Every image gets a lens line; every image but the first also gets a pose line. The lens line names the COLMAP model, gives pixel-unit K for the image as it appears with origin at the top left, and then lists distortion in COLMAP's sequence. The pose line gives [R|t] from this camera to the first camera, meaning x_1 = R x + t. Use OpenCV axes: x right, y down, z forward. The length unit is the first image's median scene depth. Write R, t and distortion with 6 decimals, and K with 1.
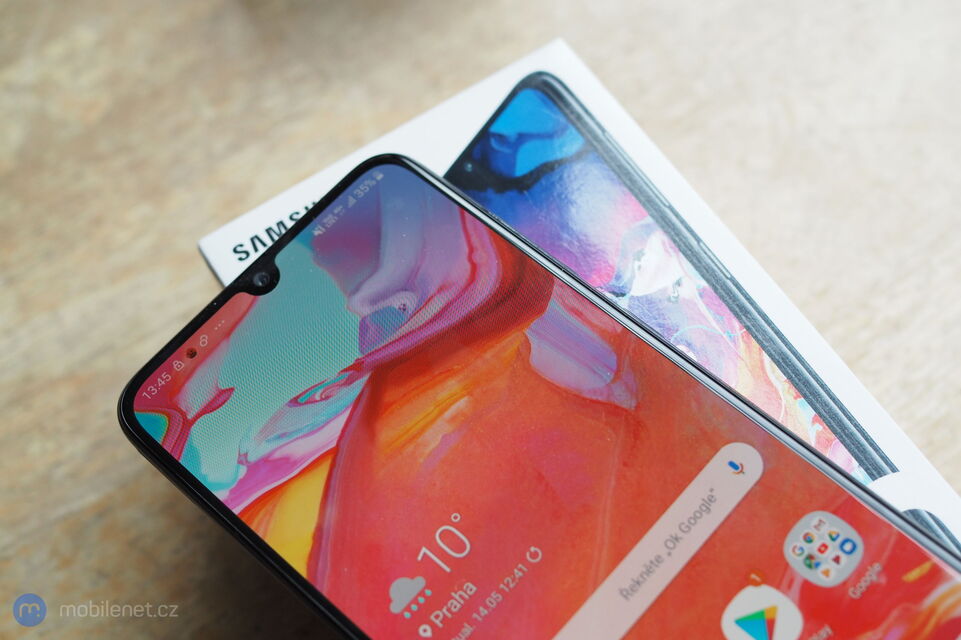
lens RADIAL K [[1438.9, 0, 480.5], [0, 1438.9, 320.0], [0, 0, 1]] dist [-0.143575, 0.103152]
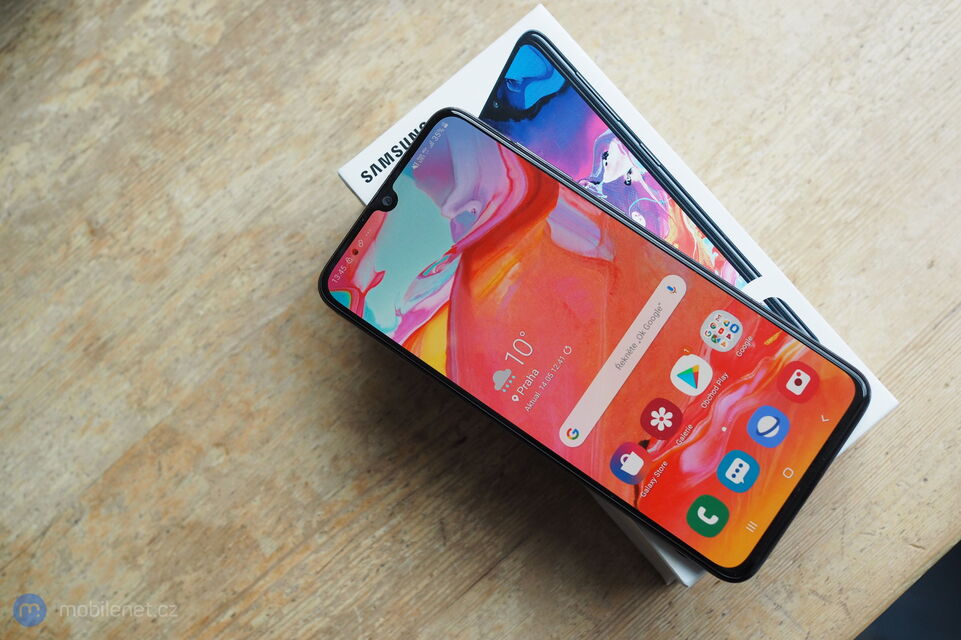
lens RADIAL K [[1438.9, 0, 480.5], [0, 1438.9, 320.0], [0, 0, 1]] dist [-0.143575, 0.103152]
pose [[0.991730, -0.127615, 0.013658, -0.087733], [0.115910, 0.936261, 0.331631, -0.465849], [-0.055108, -0.327306, 0.943310, -0.683888]]
